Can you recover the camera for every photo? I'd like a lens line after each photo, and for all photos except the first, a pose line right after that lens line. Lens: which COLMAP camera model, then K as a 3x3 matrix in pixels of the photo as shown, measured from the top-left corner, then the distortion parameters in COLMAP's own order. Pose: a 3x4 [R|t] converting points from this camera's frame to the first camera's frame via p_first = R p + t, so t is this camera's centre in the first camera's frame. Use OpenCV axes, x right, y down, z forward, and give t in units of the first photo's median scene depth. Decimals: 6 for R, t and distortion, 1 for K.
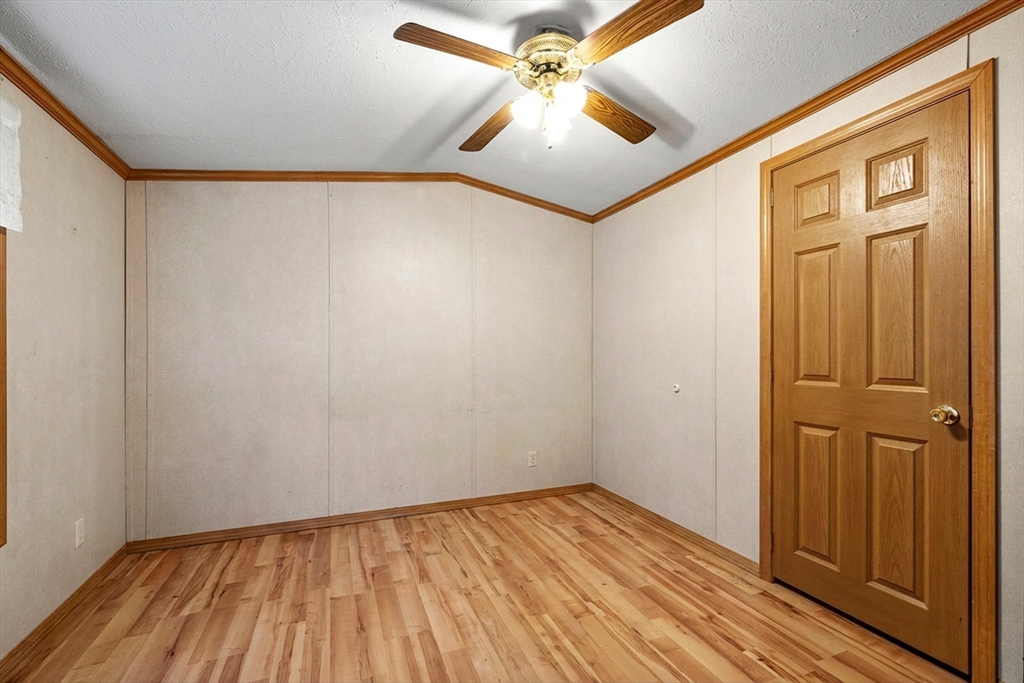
lens RADIAL K [[443.3, 0, 507.5], [0, 443.3, 351.1], [0, 0, 1]] dist [-0.000687, -0.000127]
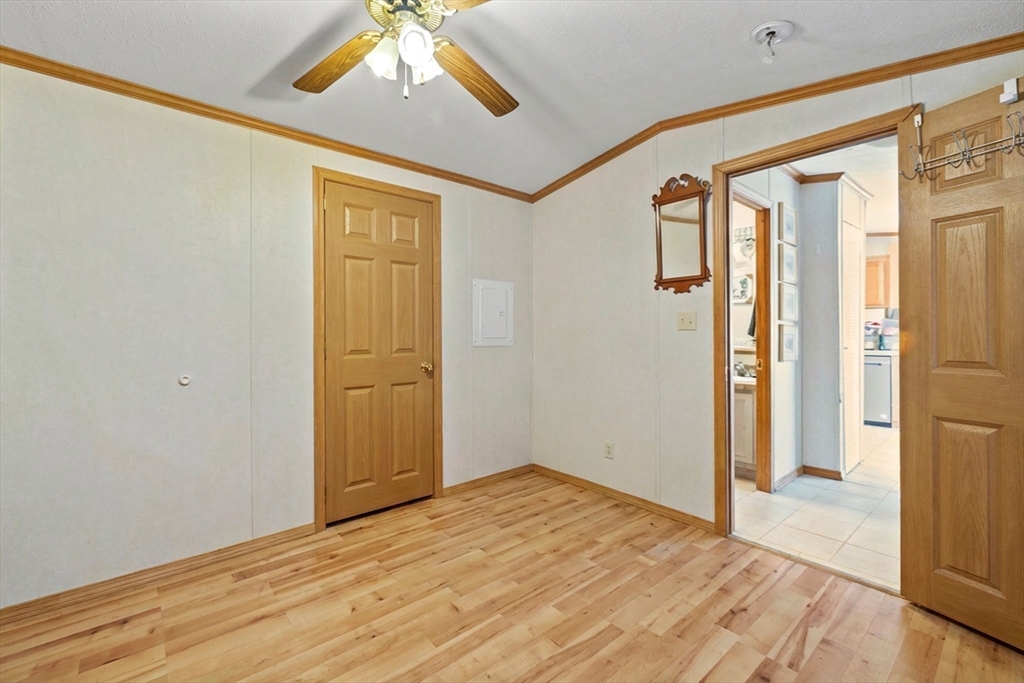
lens RADIAL K [[443.3, 0, 506.6], [0, 443.3, 332.2], [0, 0, 1]] dist [-0.000687, -0.000127]
pose [[-0.324410, -0.004101, 0.945908, -0.678076], [-0.002719, 0.999991, 0.003403, -0.007389], [-0.945913, -0.001468, -0.324418, 0.936910]]
